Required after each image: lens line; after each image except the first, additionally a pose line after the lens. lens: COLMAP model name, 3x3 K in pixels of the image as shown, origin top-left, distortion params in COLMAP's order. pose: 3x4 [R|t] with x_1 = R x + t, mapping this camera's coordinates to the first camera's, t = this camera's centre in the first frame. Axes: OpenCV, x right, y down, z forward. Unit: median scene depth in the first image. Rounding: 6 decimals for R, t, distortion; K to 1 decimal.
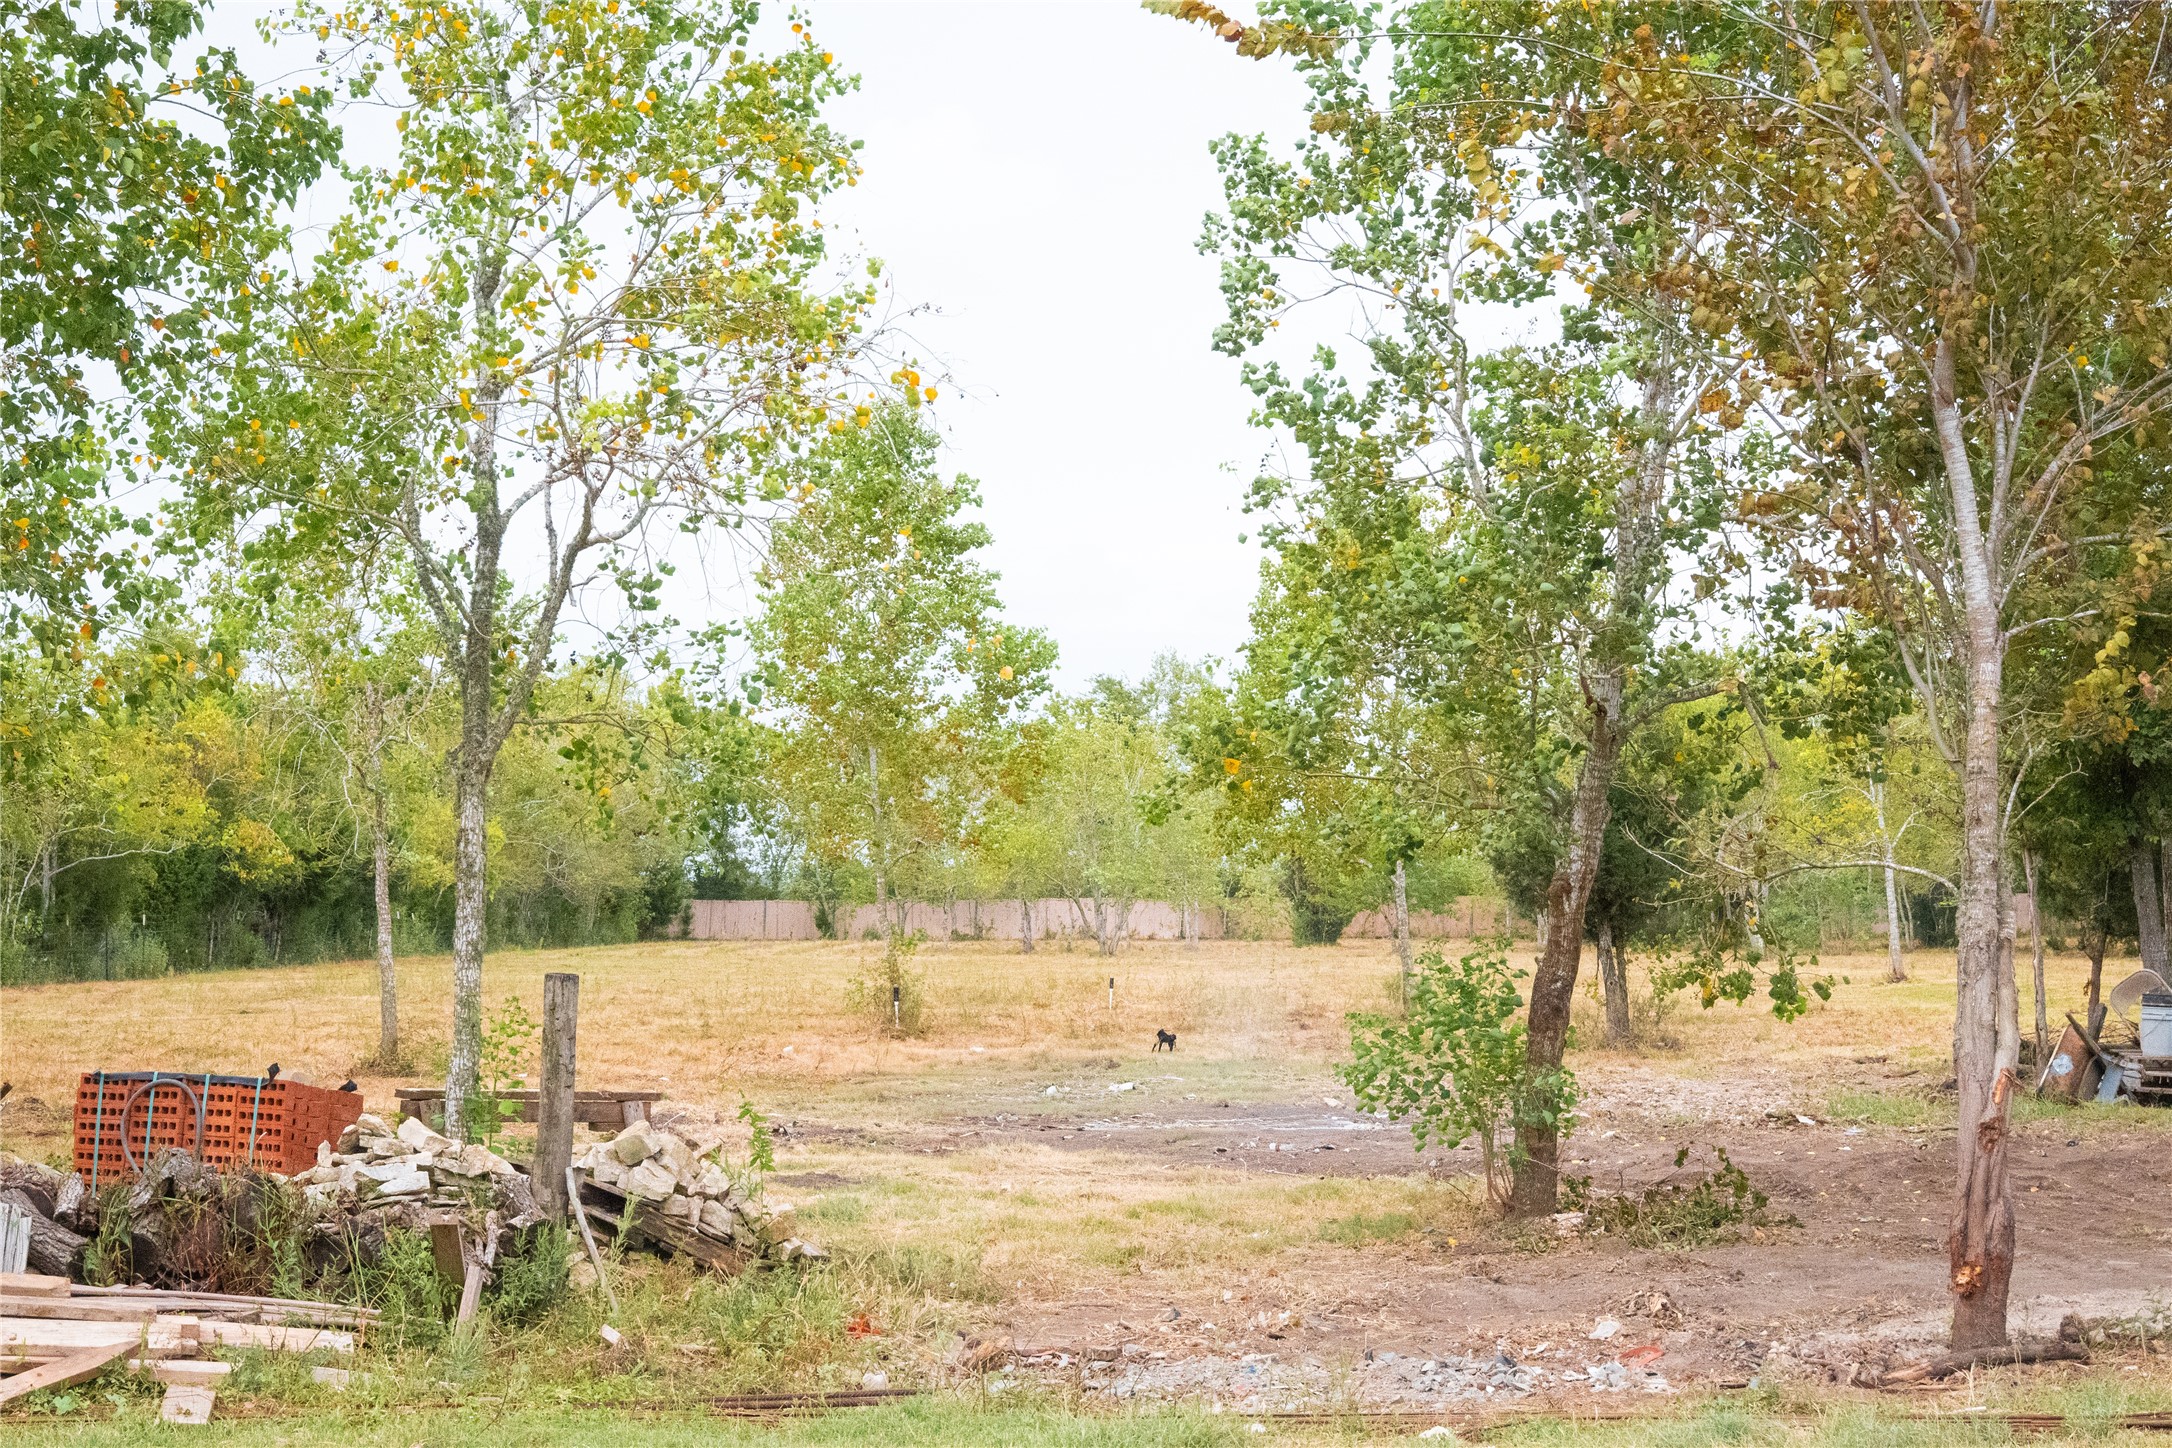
lens RADIAL K [[4420.5, 0, 1086.0], [0, 4420.5, 670.1], [0, 0, 1]] dist [0.010412, 0.388554]
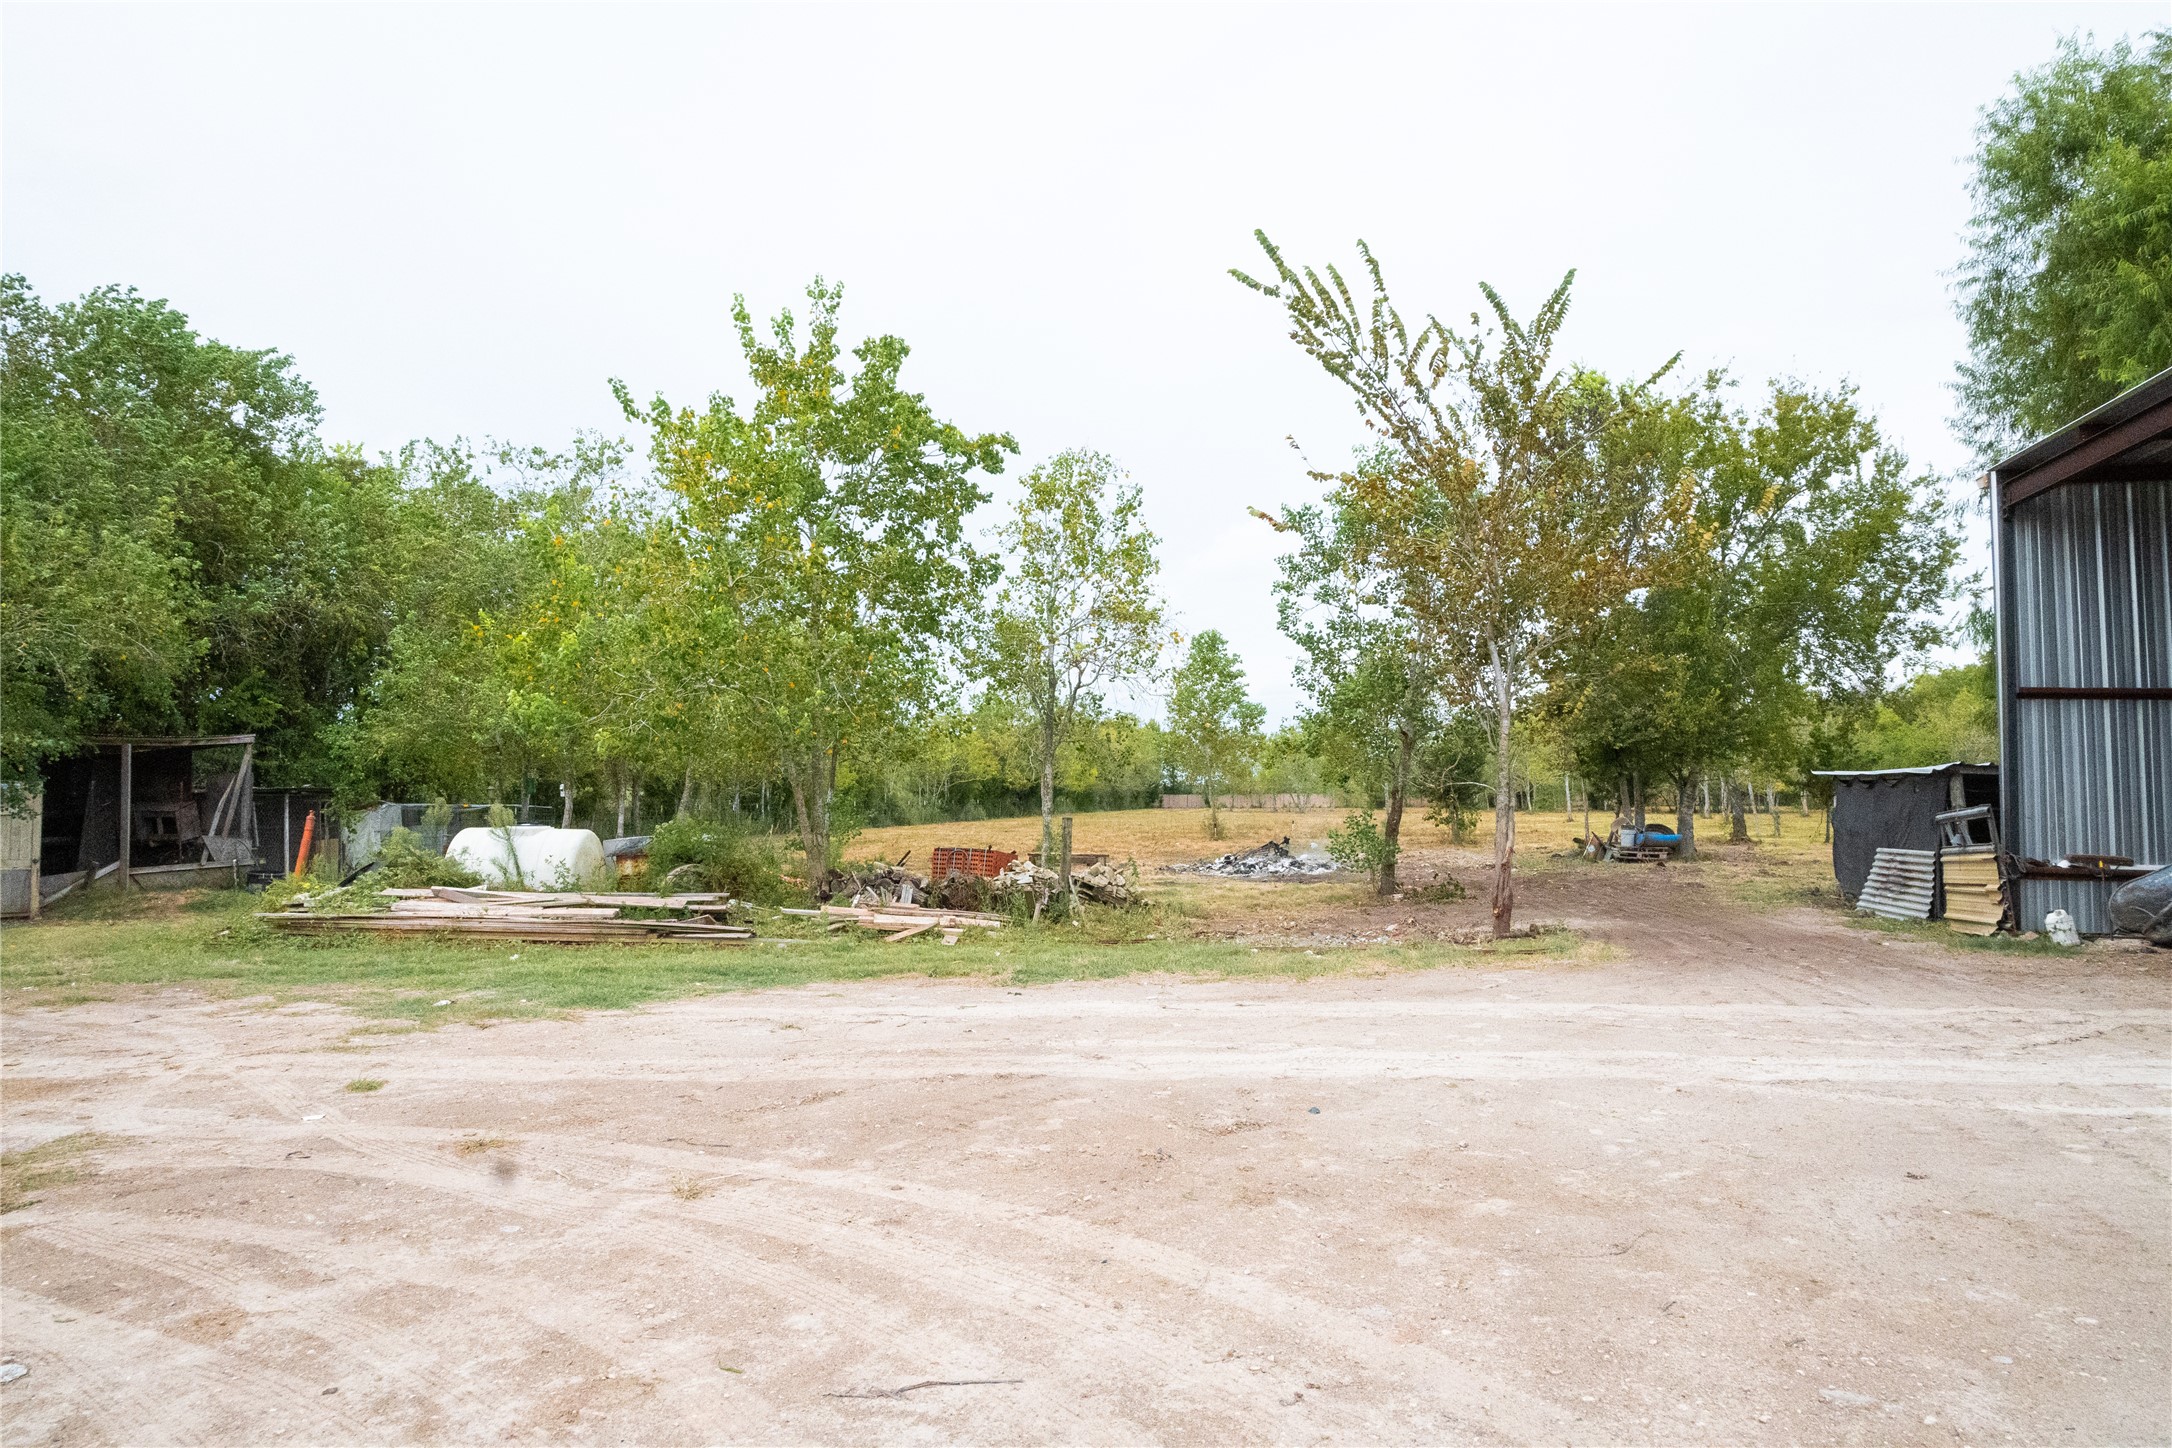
lens RADIAL K [[1503.0, 0, 1086.0], [0, 1503.0, 724.0], [0, 0, 1]] dist [0.010225, 0.003437]
pose [[0.990309, -0.009028, -0.138591, 0.045626], [0.009744, 0.999942, 0.004491, -0.006049], [0.138542, -0.005798, 0.990340, -0.104861]]
